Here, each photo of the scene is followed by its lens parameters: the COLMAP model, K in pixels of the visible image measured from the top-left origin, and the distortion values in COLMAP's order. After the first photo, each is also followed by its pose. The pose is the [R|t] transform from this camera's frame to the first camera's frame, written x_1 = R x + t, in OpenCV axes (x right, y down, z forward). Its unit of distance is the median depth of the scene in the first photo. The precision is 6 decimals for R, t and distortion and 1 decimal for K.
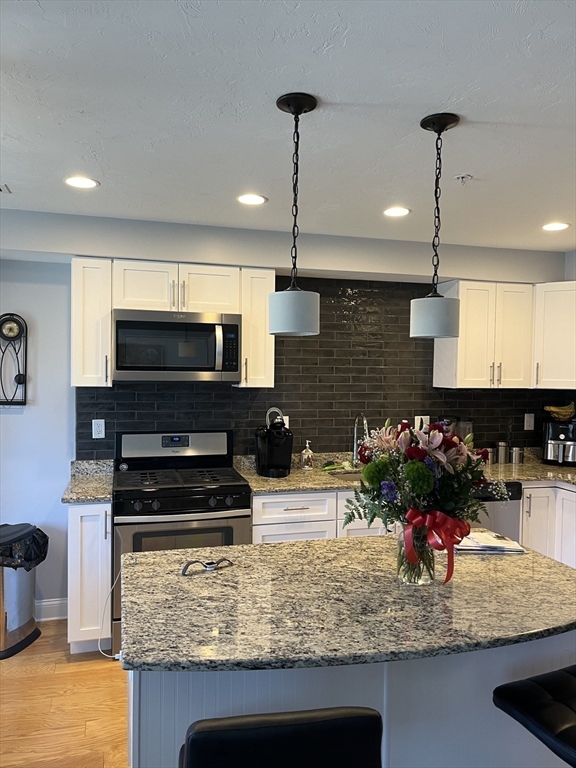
lens RADIAL K [[580.6, 0, 285.6], [0, 580.6, 386.9], [0, 0, 1]] dist [0.047417, -0.073958]
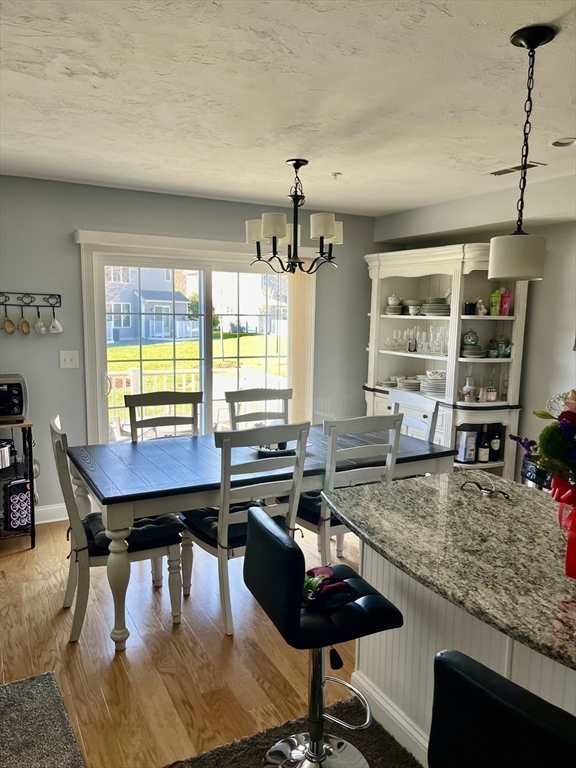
lens RADIAL K [[580.6, 0, 287.4], [0, 580.6, 390.5], [0, 0, 1]] dist [0.047417, -0.073958]
pose [[0.222455, 0.133938, -0.965699, 0.872258], [-0.048476, 0.990813, 0.126254, -0.010247], [0.973737, 0.018727, 0.226904, 0.377303]]
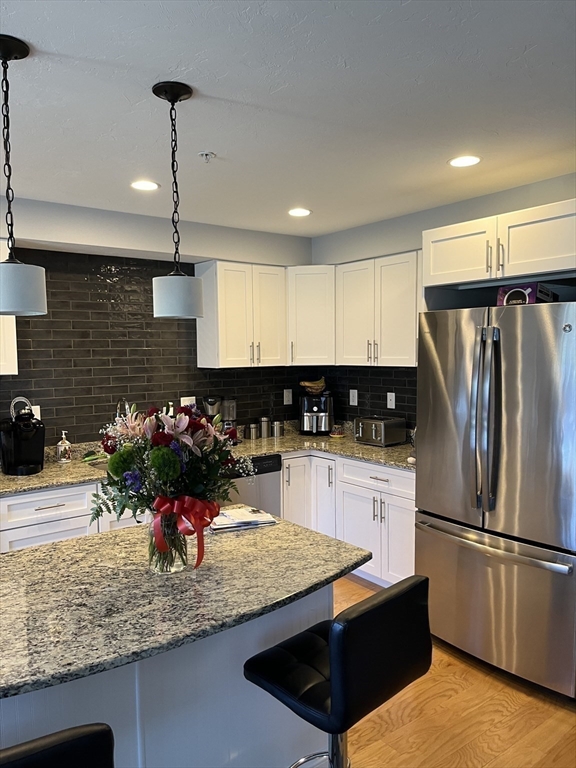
lens RADIAL K [[580.6, 0, 290.4], [0, 580.6, 386.8], [0, 0, 1]] dist [0.047417, -0.073958]
pose [[0.927294, -0.047730, 0.371279, 0.063426], [0.035394, 0.998574, 0.039973, -0.002269], [-0.372657, -0.023926, 0.927661, 0.030119]]
